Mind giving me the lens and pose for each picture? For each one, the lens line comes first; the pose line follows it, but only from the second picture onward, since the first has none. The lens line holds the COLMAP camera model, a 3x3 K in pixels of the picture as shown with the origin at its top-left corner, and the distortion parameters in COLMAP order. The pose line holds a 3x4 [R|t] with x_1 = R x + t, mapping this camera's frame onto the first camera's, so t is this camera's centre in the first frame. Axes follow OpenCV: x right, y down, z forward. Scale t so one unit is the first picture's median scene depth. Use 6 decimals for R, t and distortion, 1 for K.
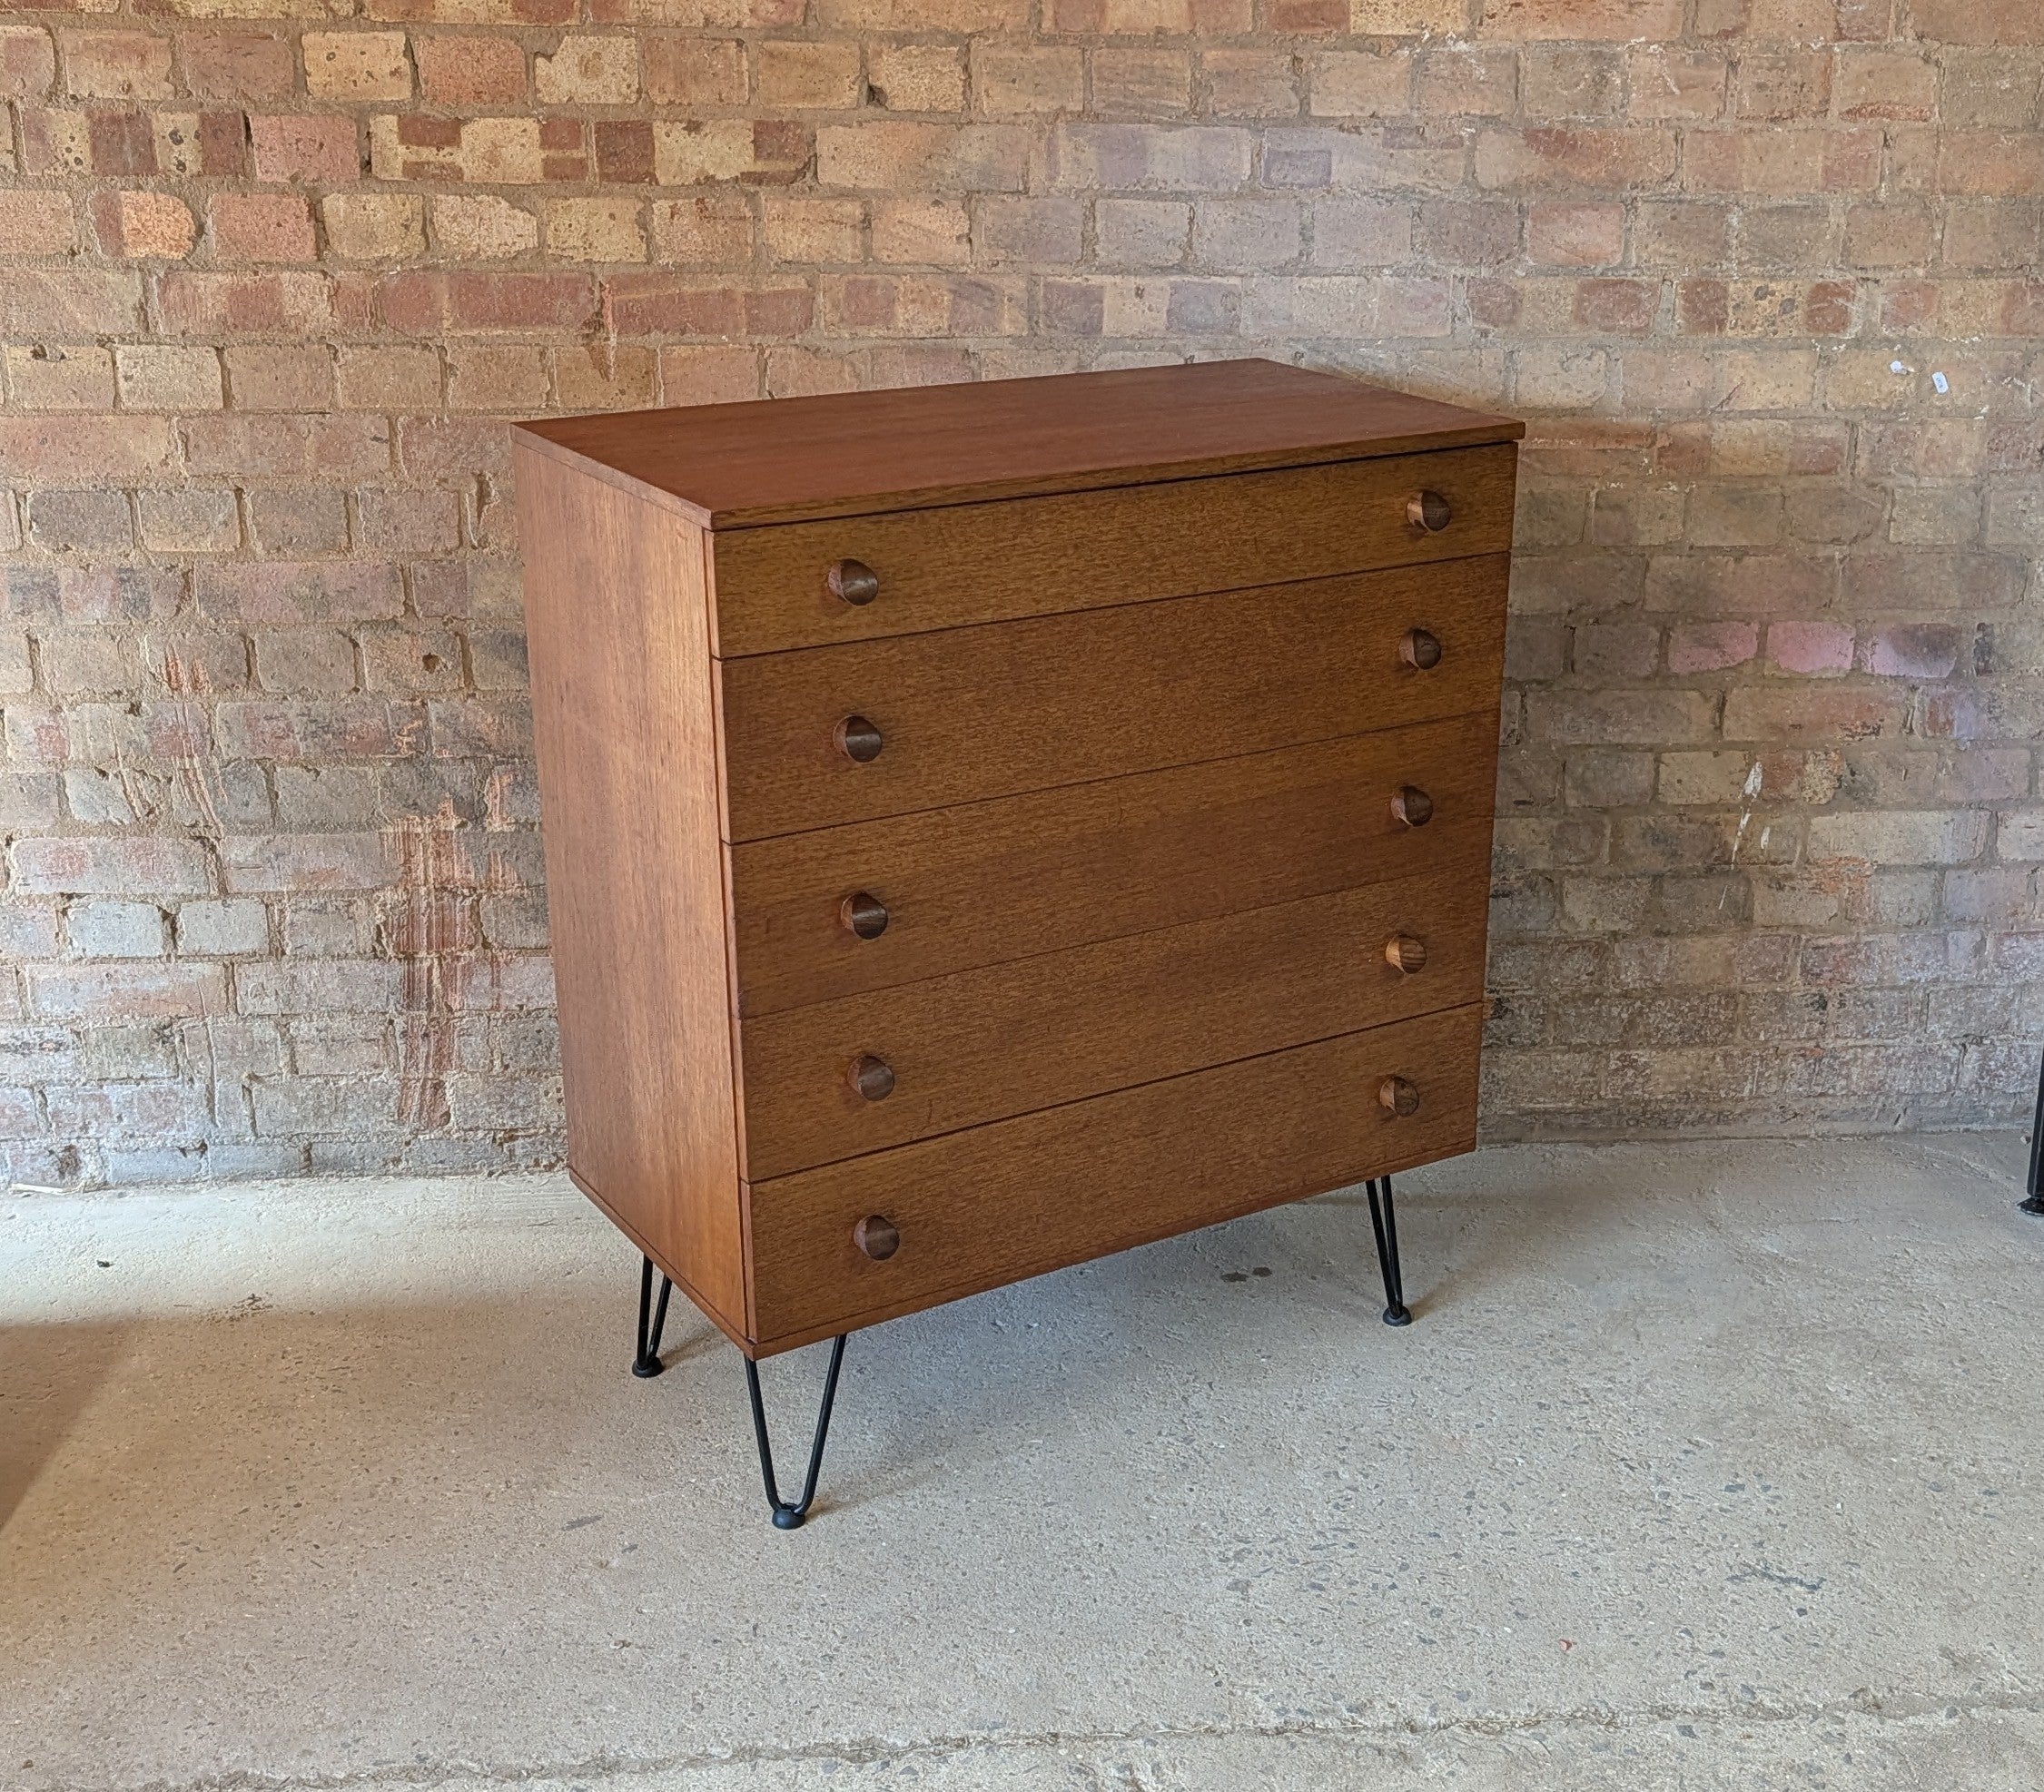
lens RADIAL K [[2585.9, 0, 1142.3], [0, 2585.9, 963.8], [0, 0, 1]] dist [-0.012701, 0.000000]
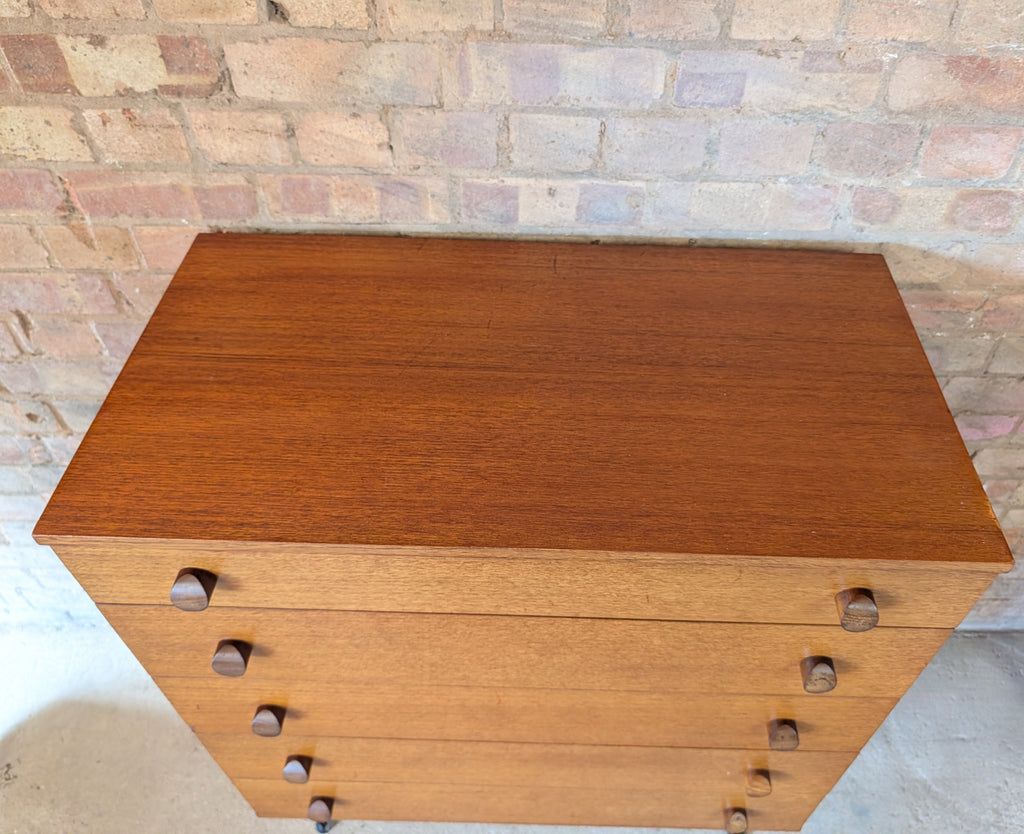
lens RADIAL K [[803.1, 0, 559.1], [0, 803.1, 398.2], [0, 0, 1]] dist [-0.022210, 0.008226]
pose [[0.996333, 0.068352, -0.051467, 0.025501], [-0.041415, 0.911618, 0.408946, -0.319707], [0.074871, -0.405315, 0.911106, 0.657455]]
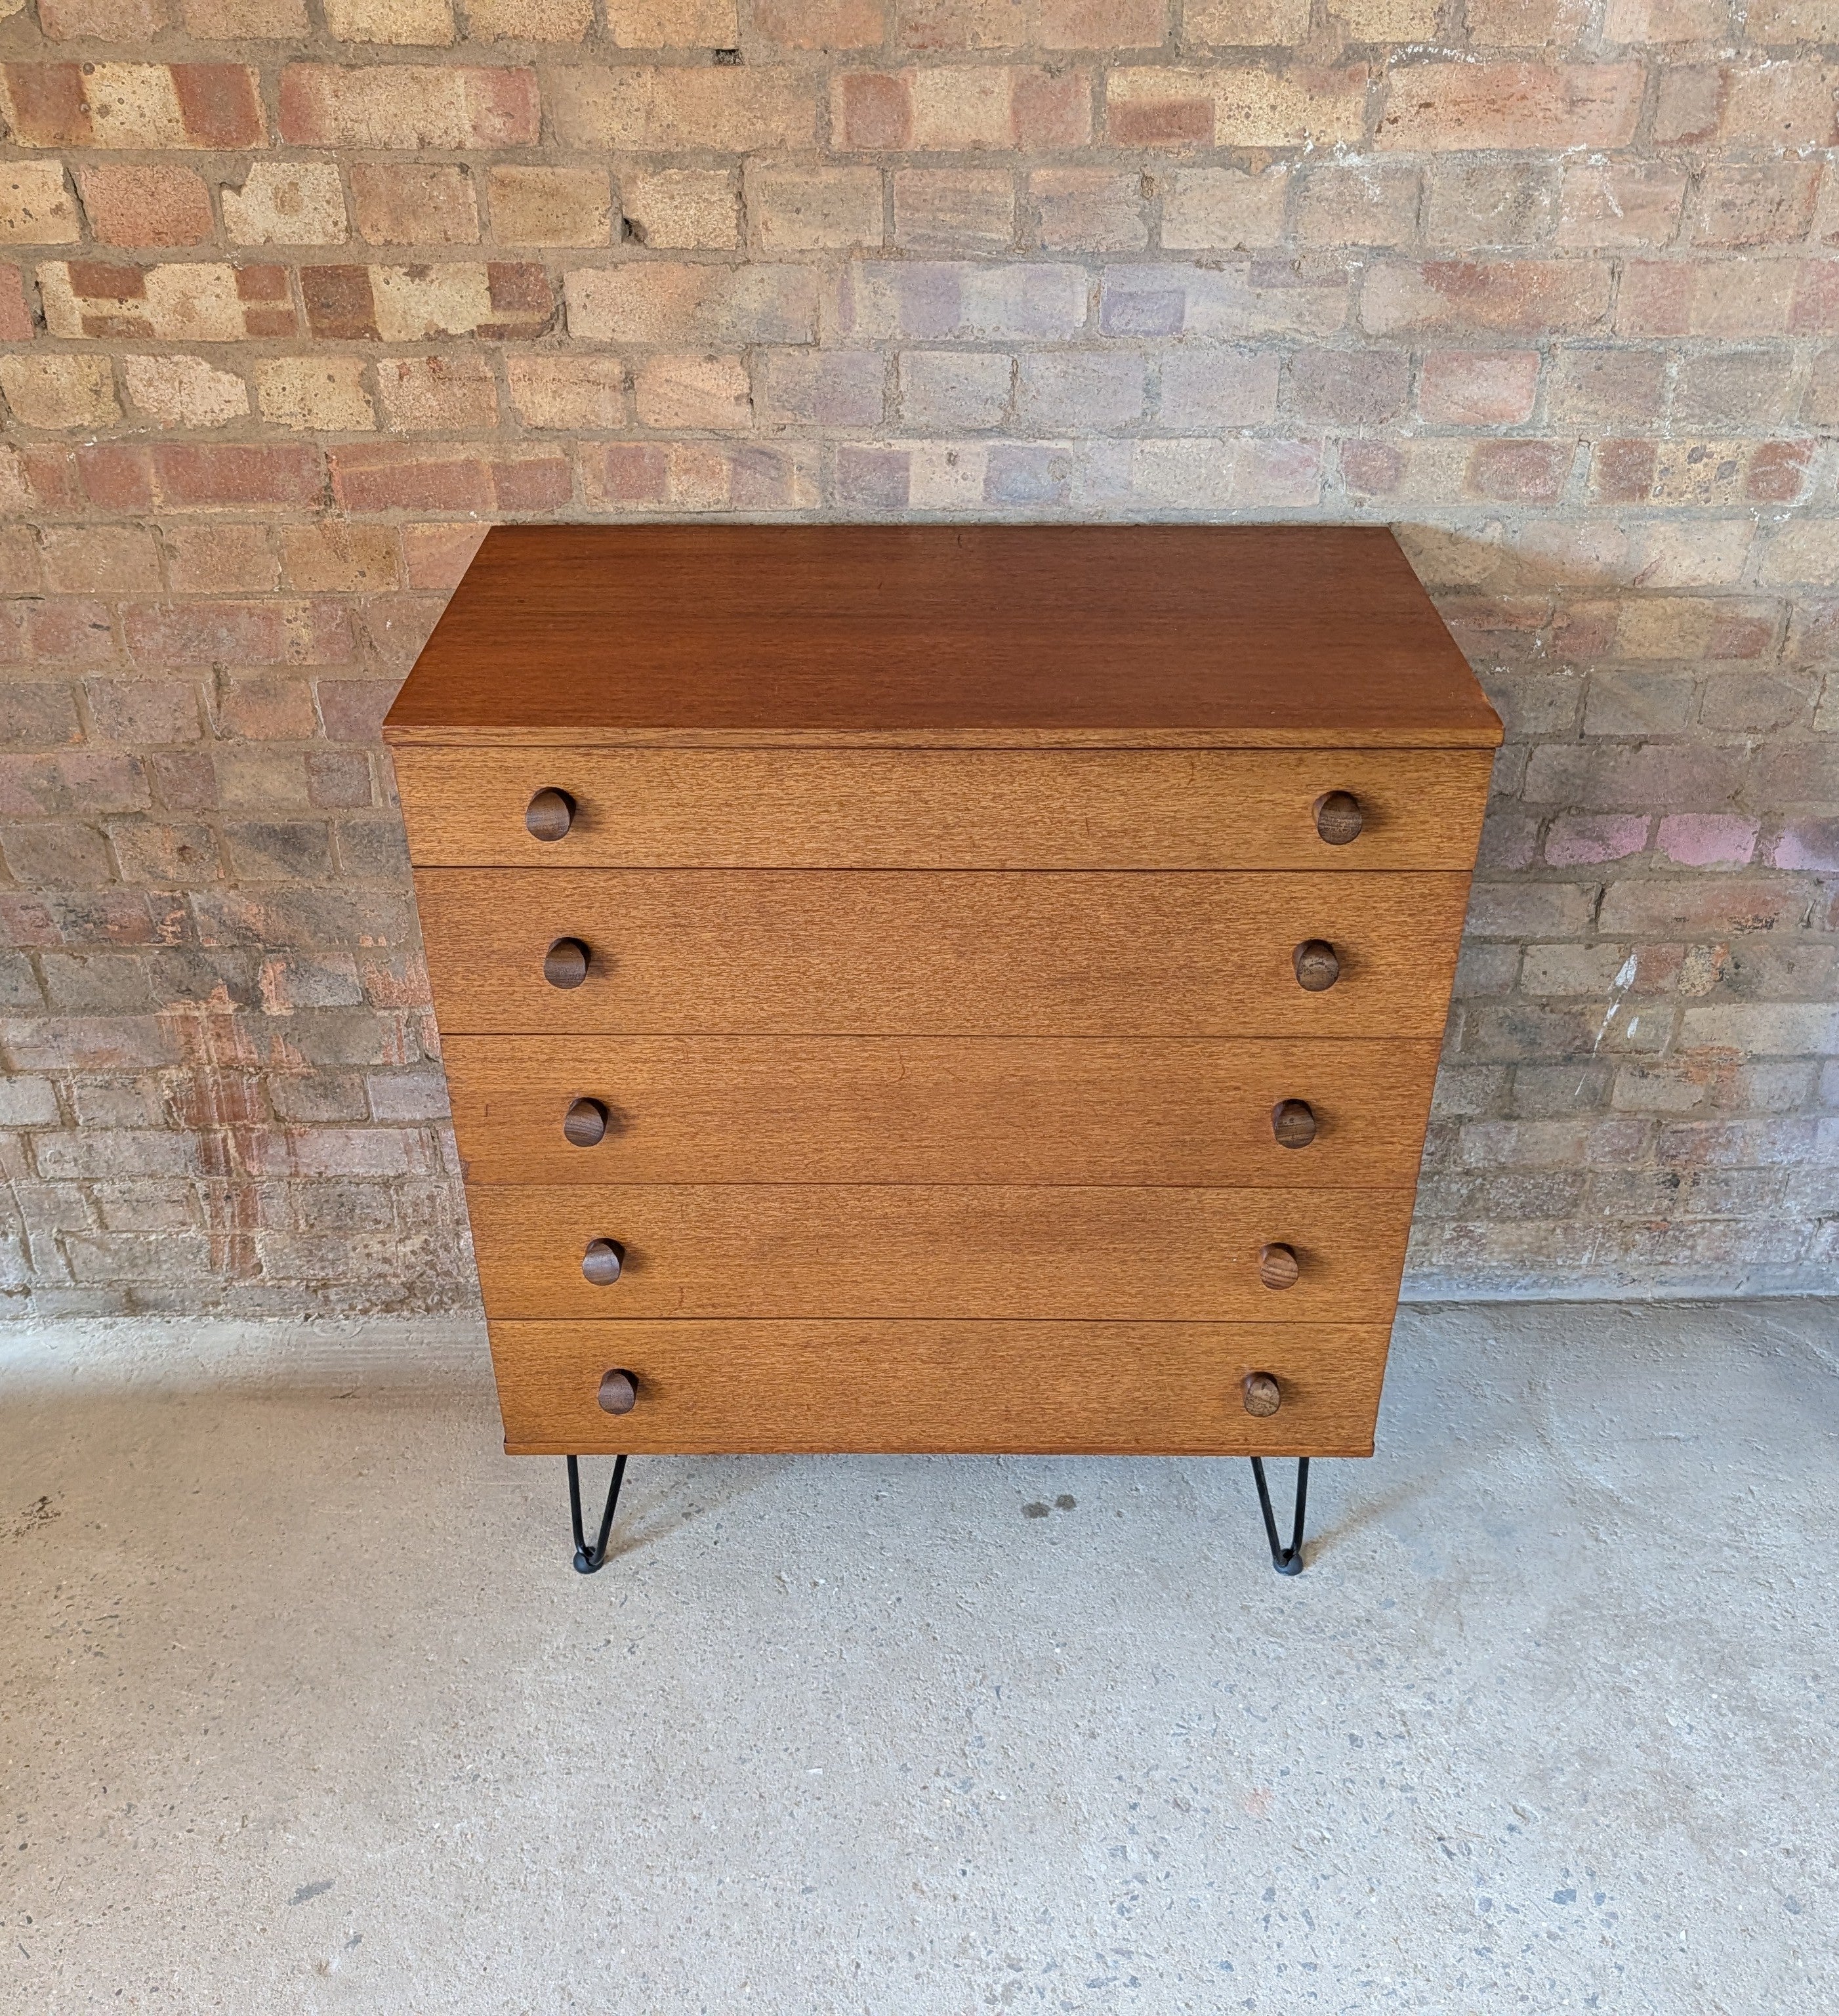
lens RADIAL K [[1906.3, 0, 910.5], [0, 1906.3, 1010.7], [0, 0, 1]] dist [-0.014403, 0.000000]
pose [[0.997035, 0.028563, -0.071456, 0.035295], [-0.013968, 0.980312, 0.196959, -0.205423], [0.075675, -0.195376, 0.977804, 0.350404]]
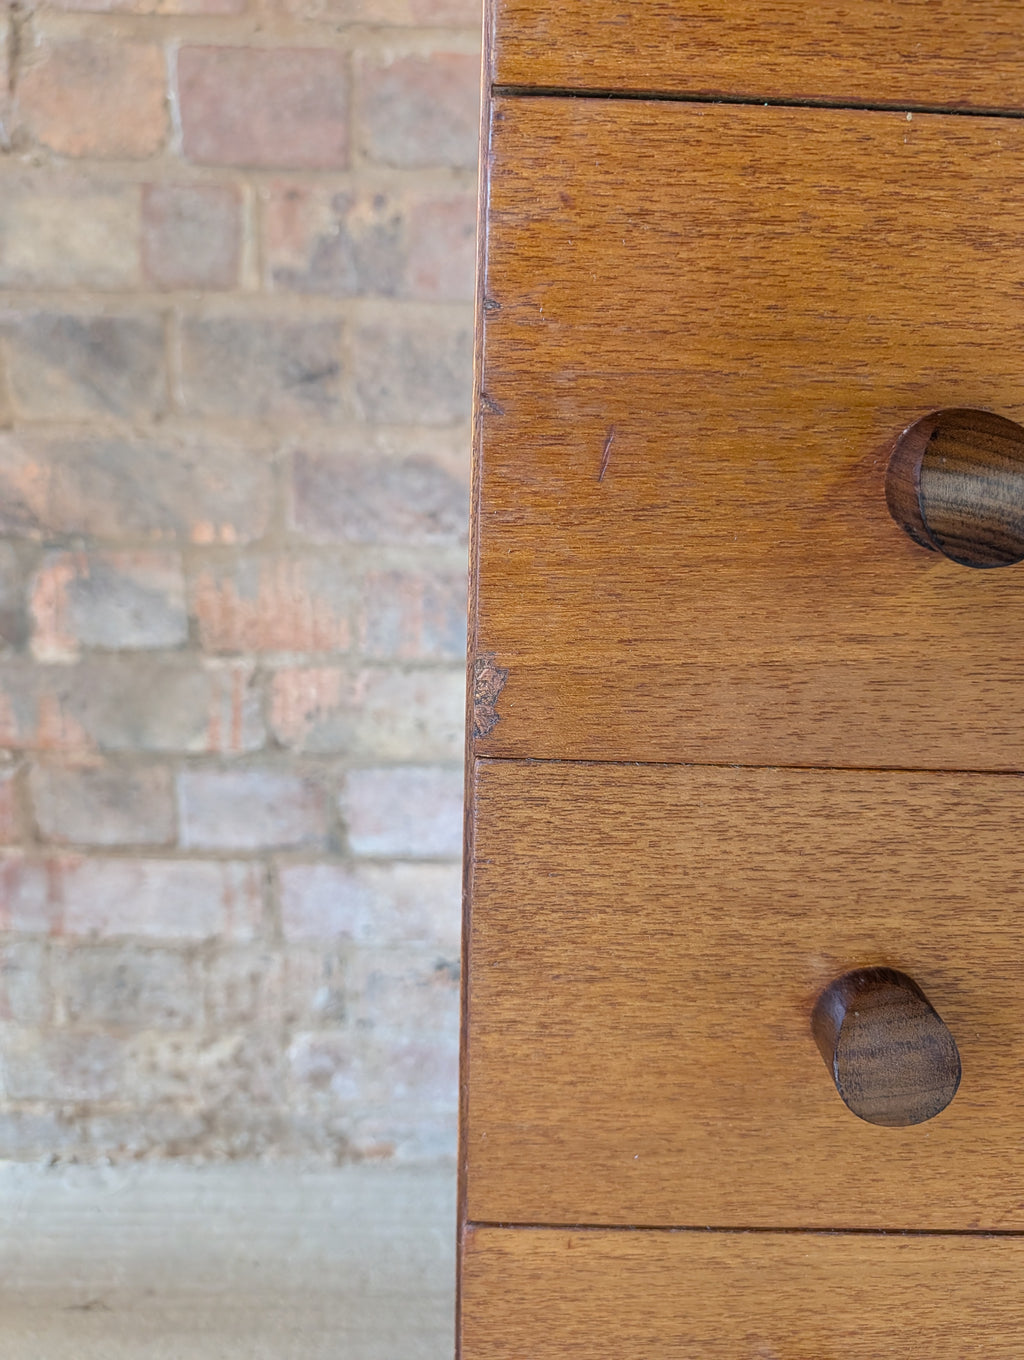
lens RADIAL K [[1022.5, 0, 500.2], [0, 1022.5, 680.0], [0, 0, 1]] dist [-0.047409, 0.025677]
pose [[0.997168, 0.038707, -0.064474, -0.134344], [-0.043514, 0.996241, -0.074904, -0.035320], [0.061333, 0.077497, 0.995104, 0.809223]]
